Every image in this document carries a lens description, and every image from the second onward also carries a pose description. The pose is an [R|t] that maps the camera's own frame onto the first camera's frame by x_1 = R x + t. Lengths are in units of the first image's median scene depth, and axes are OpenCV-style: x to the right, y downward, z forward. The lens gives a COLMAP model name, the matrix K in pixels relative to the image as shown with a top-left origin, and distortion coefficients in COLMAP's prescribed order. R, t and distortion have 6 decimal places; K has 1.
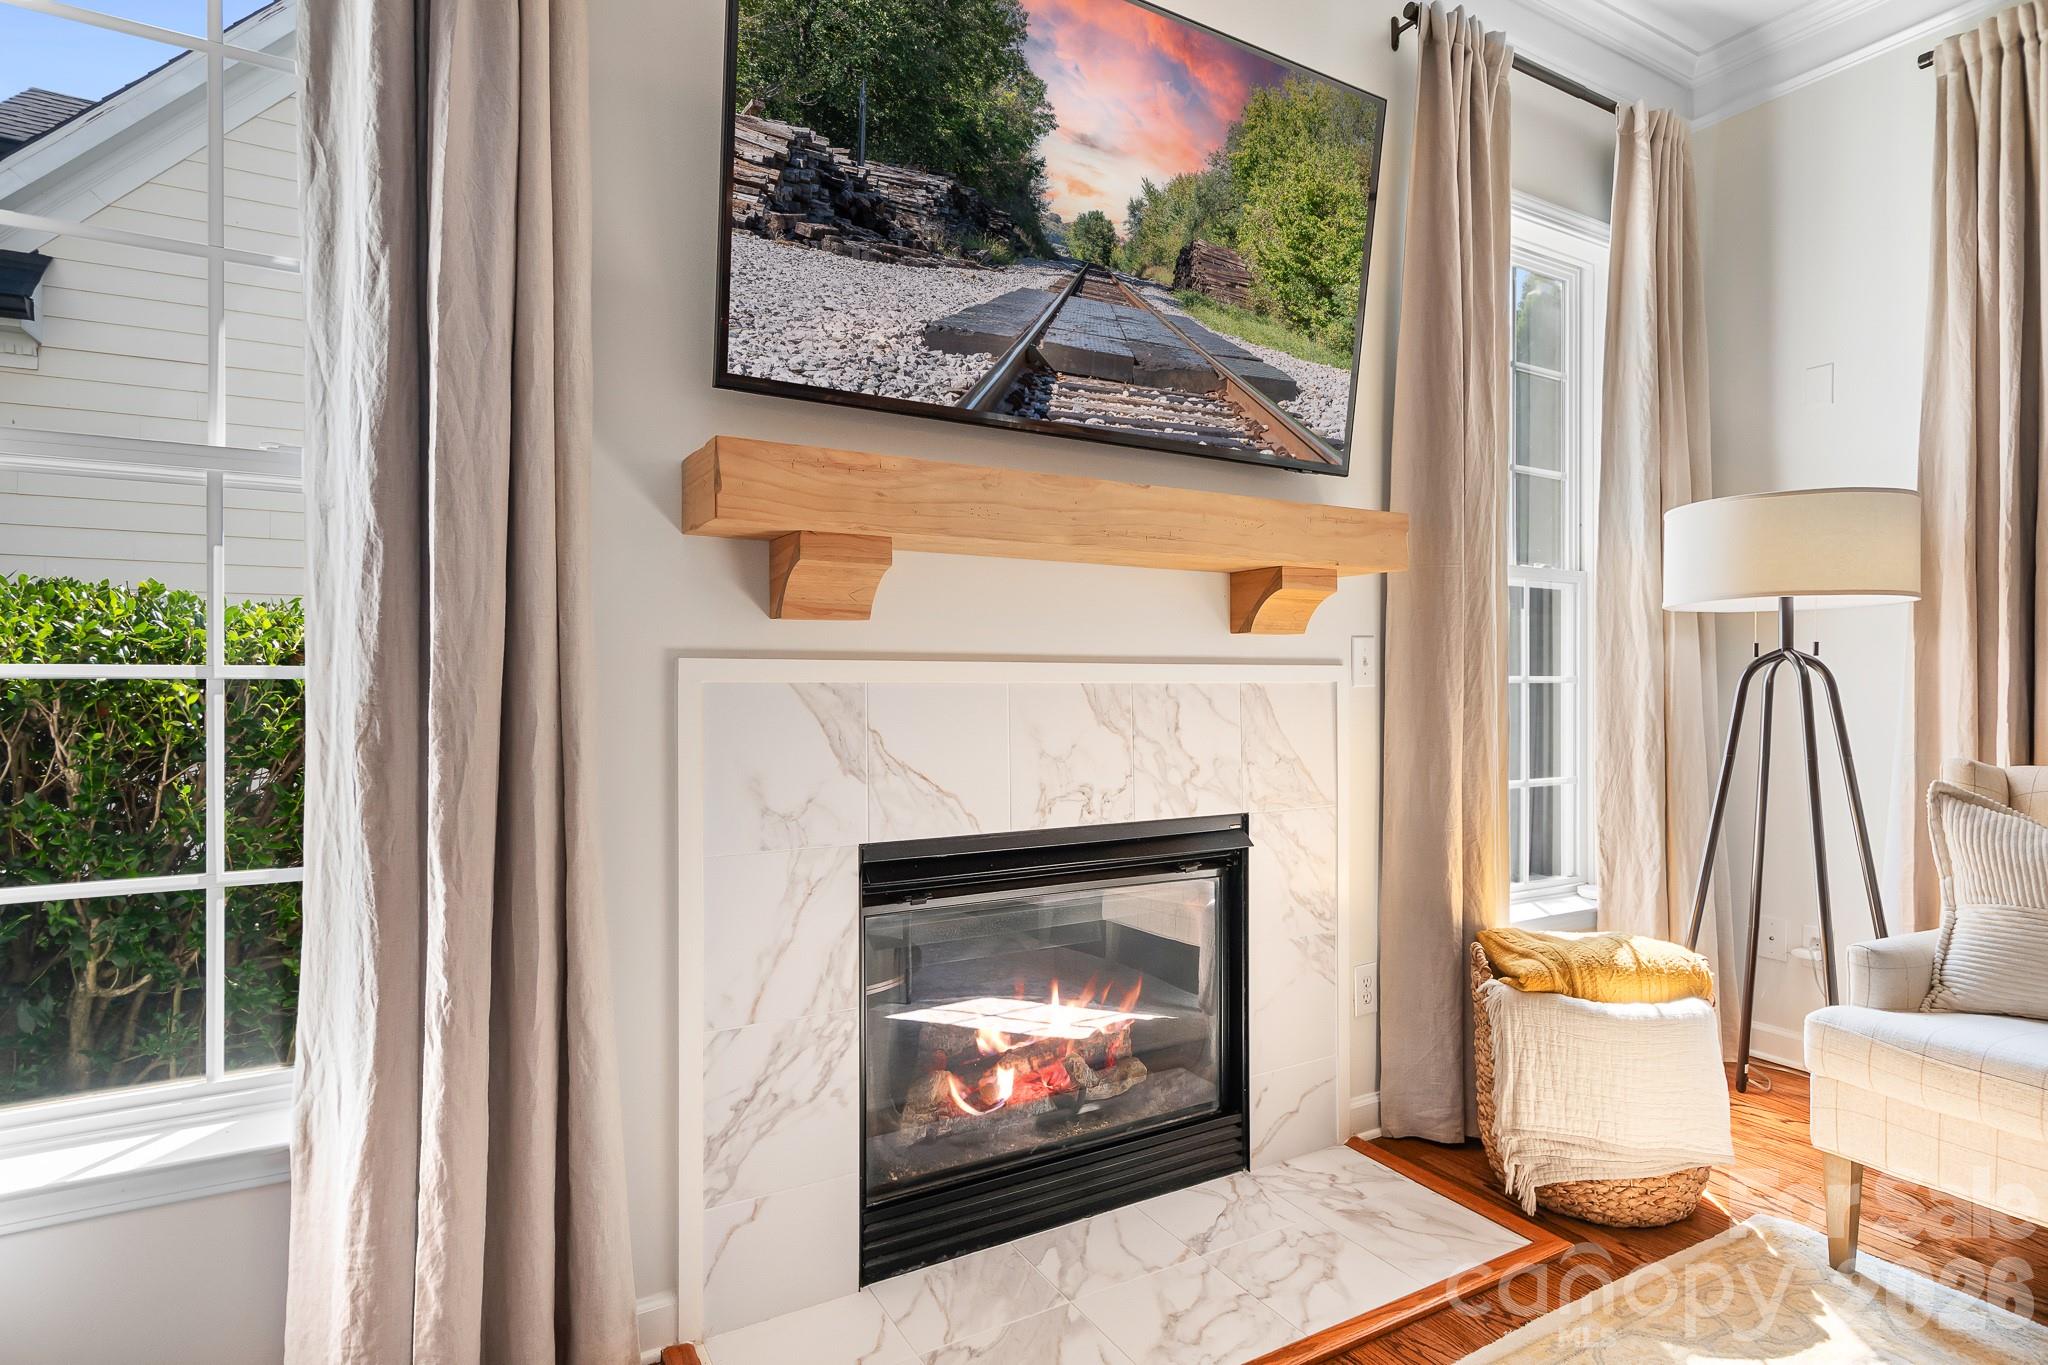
lens RADIAL K [[1050.4, 0, 1043.4], [0, 1050.4, 685.3], [0, 0, 1]] dist [0.003062, -0.001761]
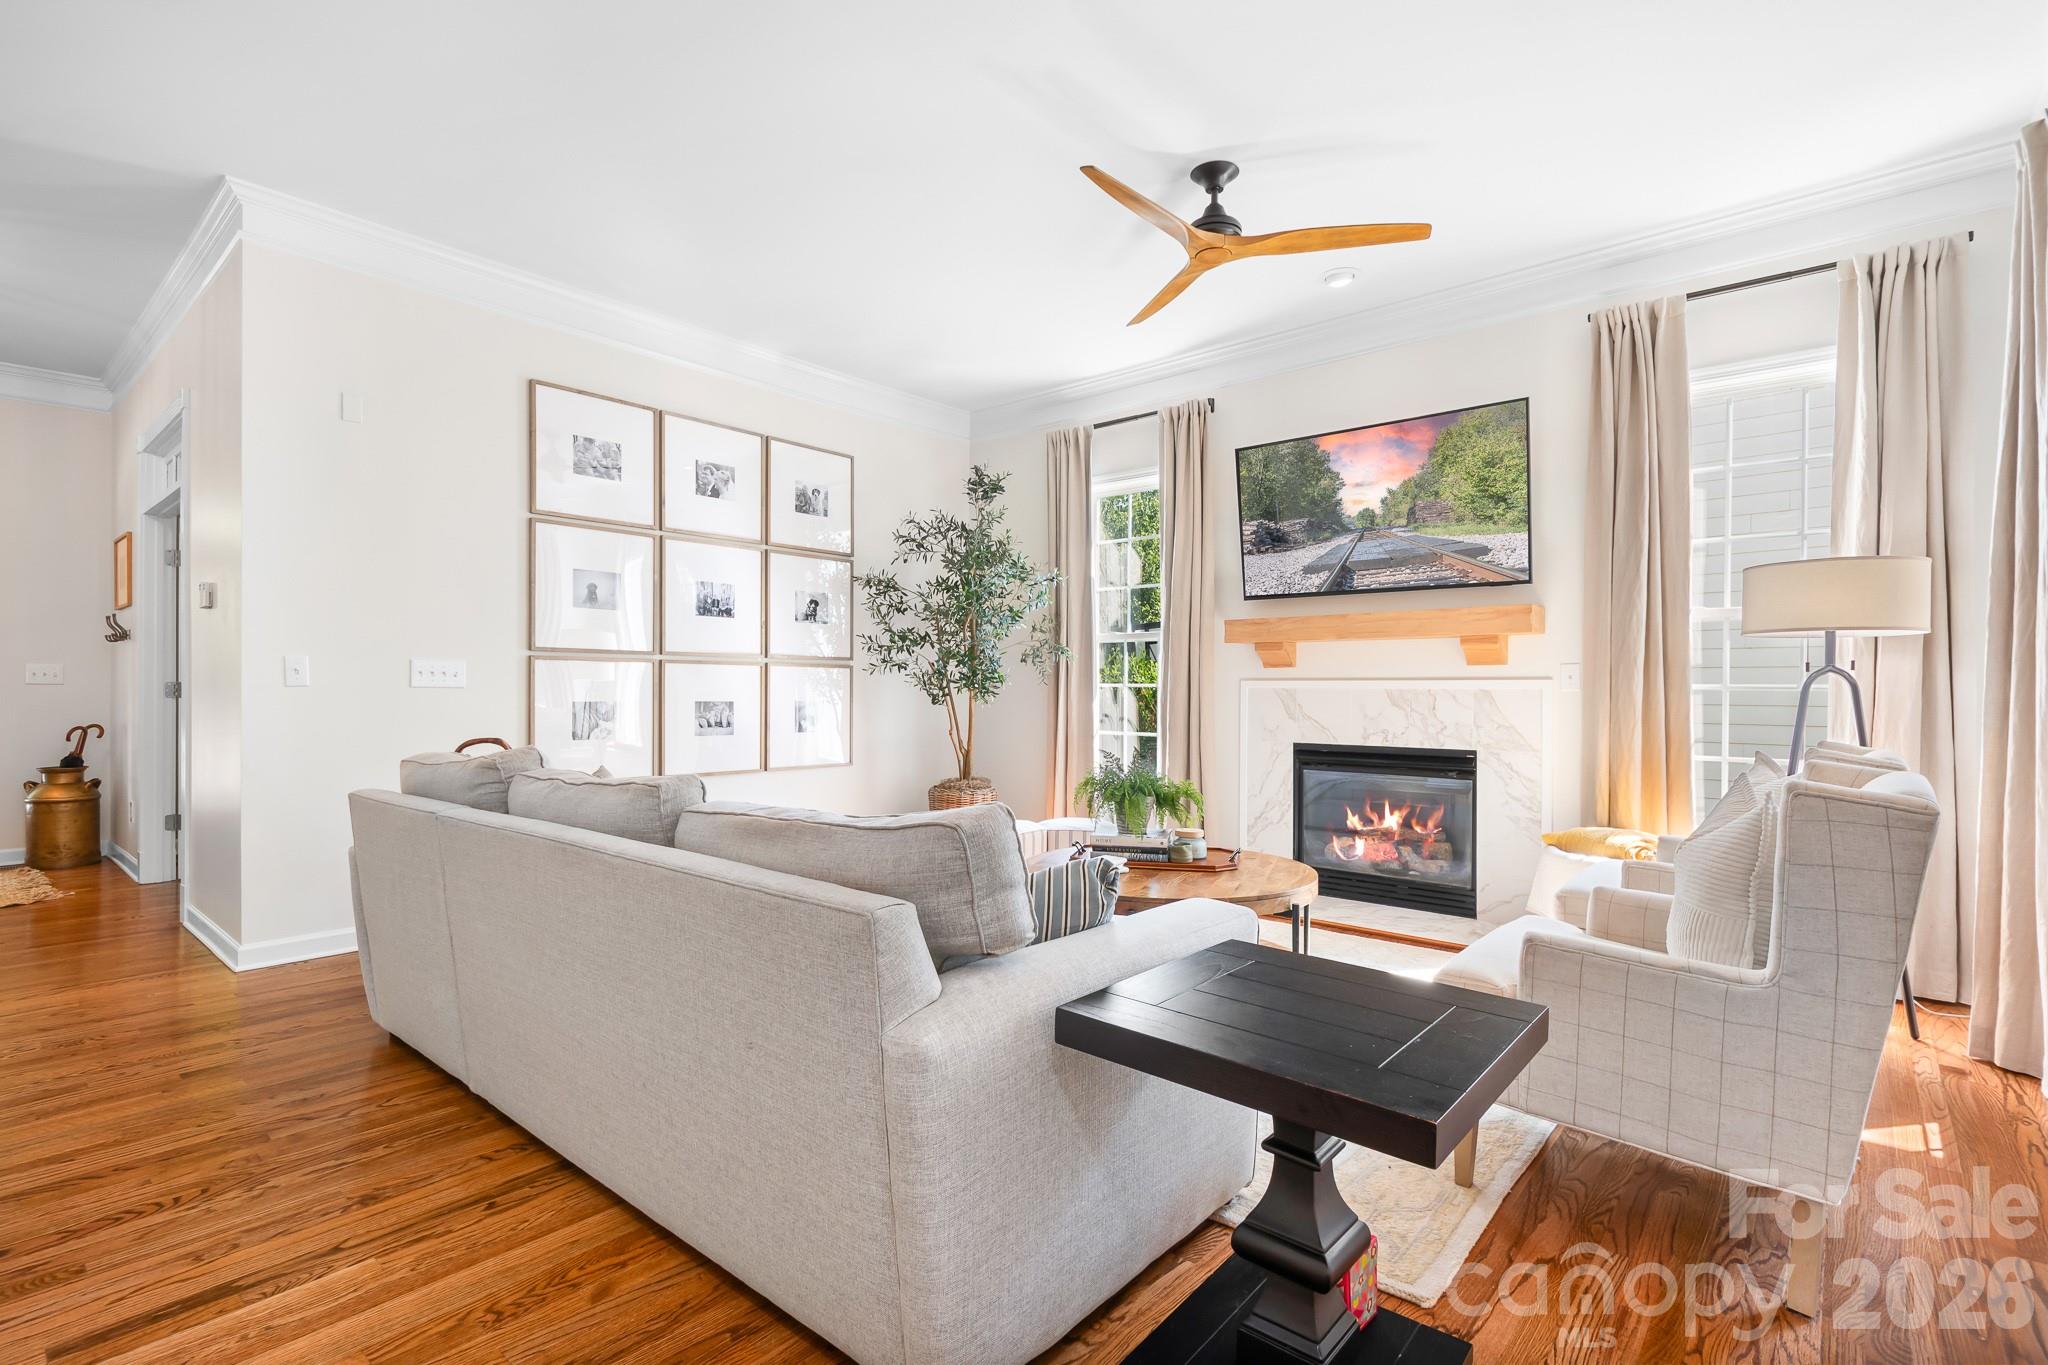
lens RADIAL K [[960.1, 0, 1021.3], [0, 960.1, 697.8], [0, 0, 1]] dist [0.003766, -0.000752]
pose [[0.324260, 0.008110, -0.945933, 2.013410], [-0.012221, 0.999916, 0.004383, 0.021488], [0.945889, 0.010139, 0.324332, -0.576894]]
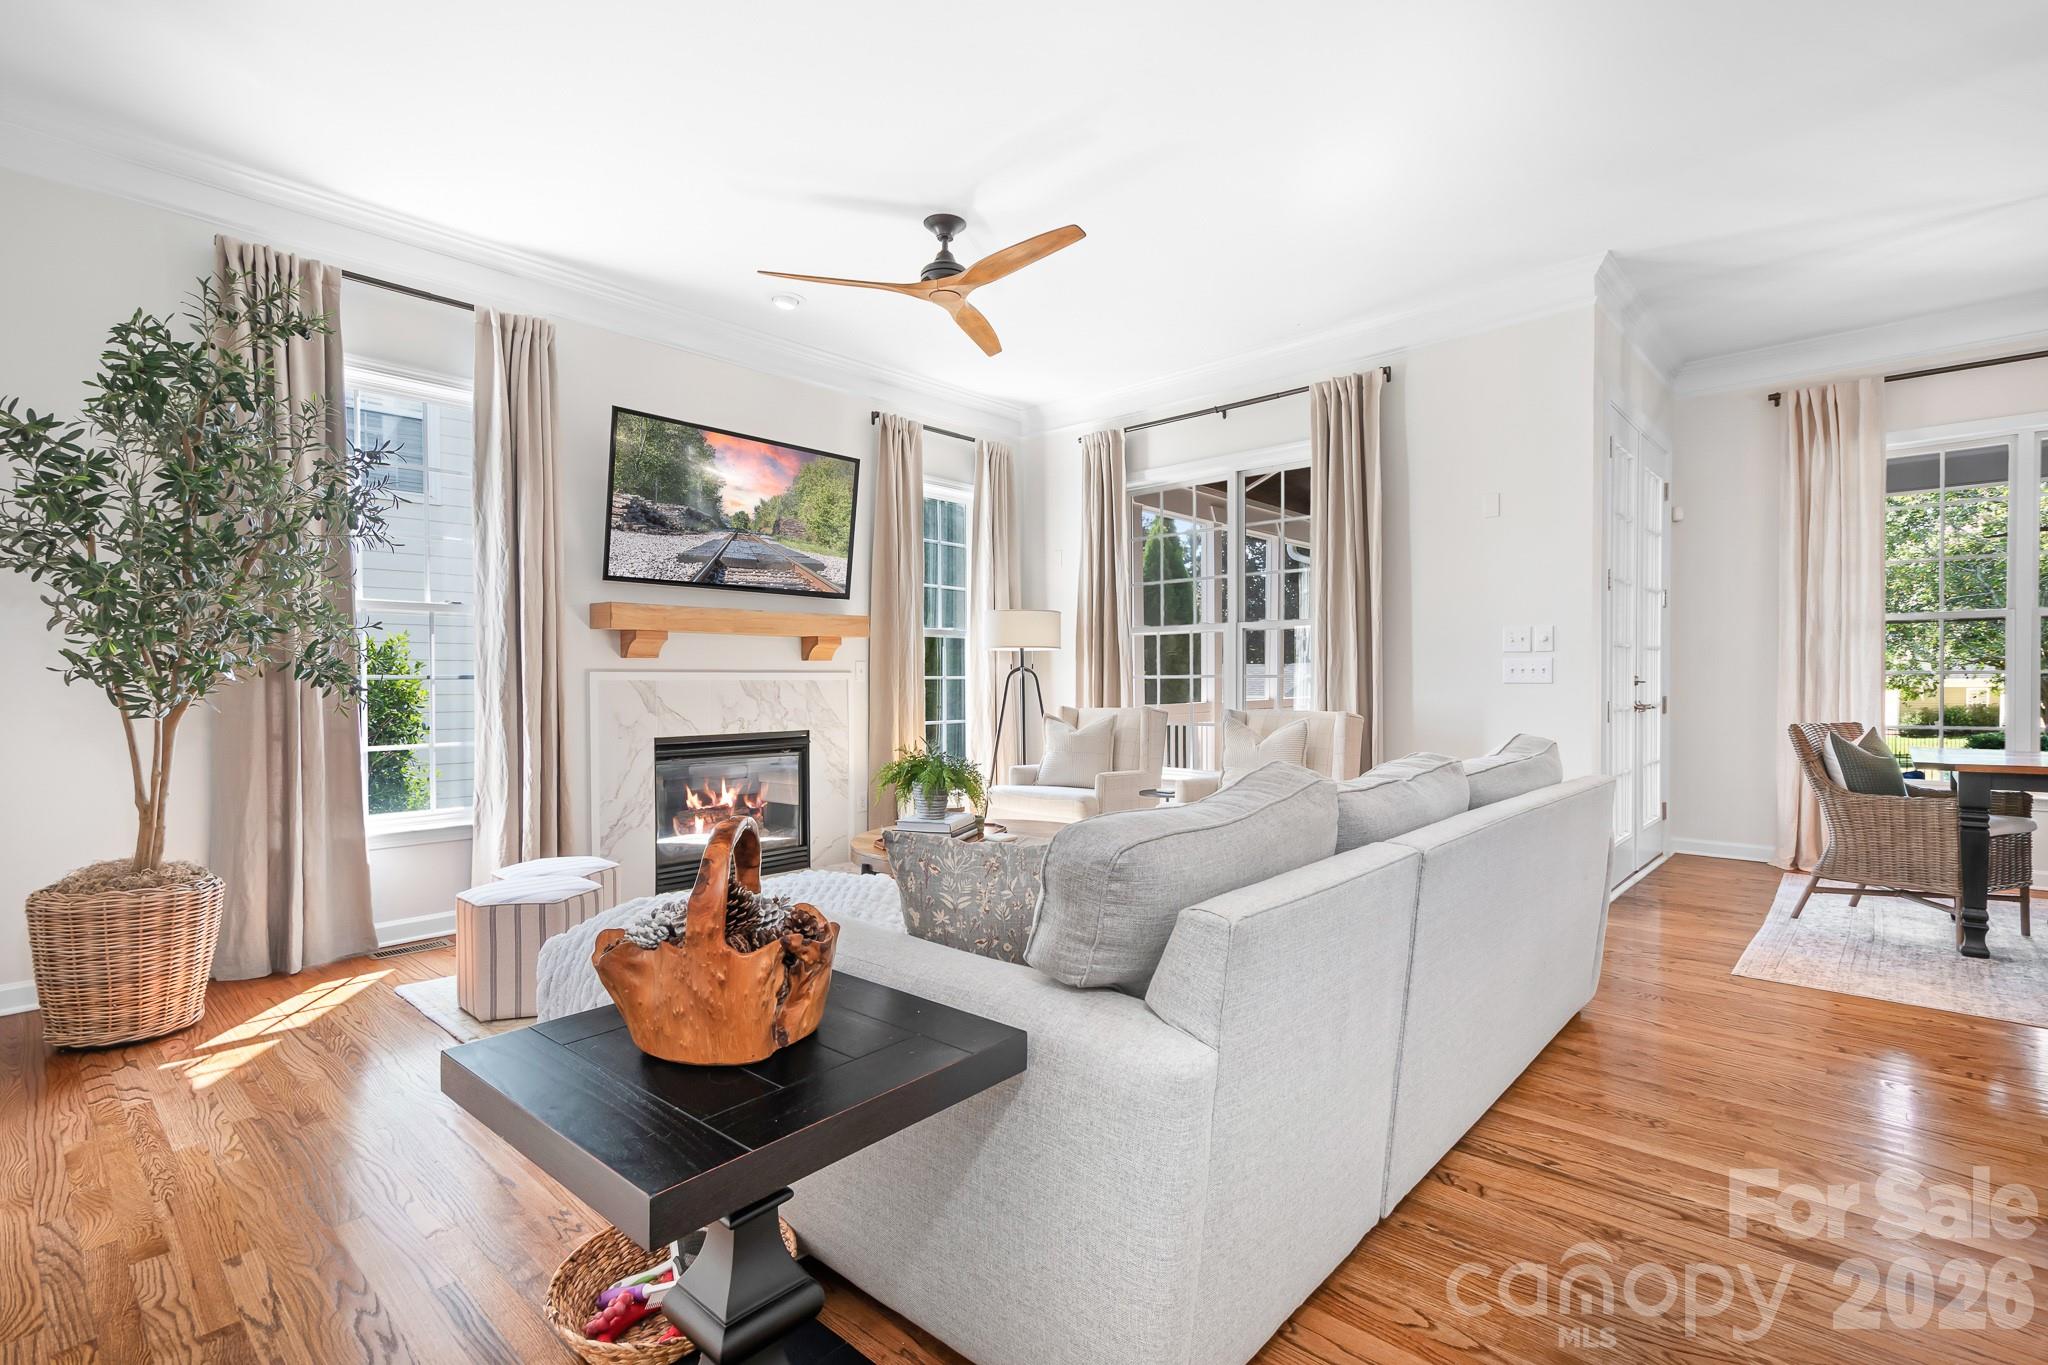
lens RADIAL K [[942.2, 0, 1033.6], [0, 942.2, 688.7], [0, 0, 1]] dist [0.012314, -0.000058]
pose [[0.956797, -0.009497, 0.290601, 0.058375], [0.009801, 0.999952, 0.000408, 0.027856], [-0.290591, 0.002458, 0.956844, -1.602994]]
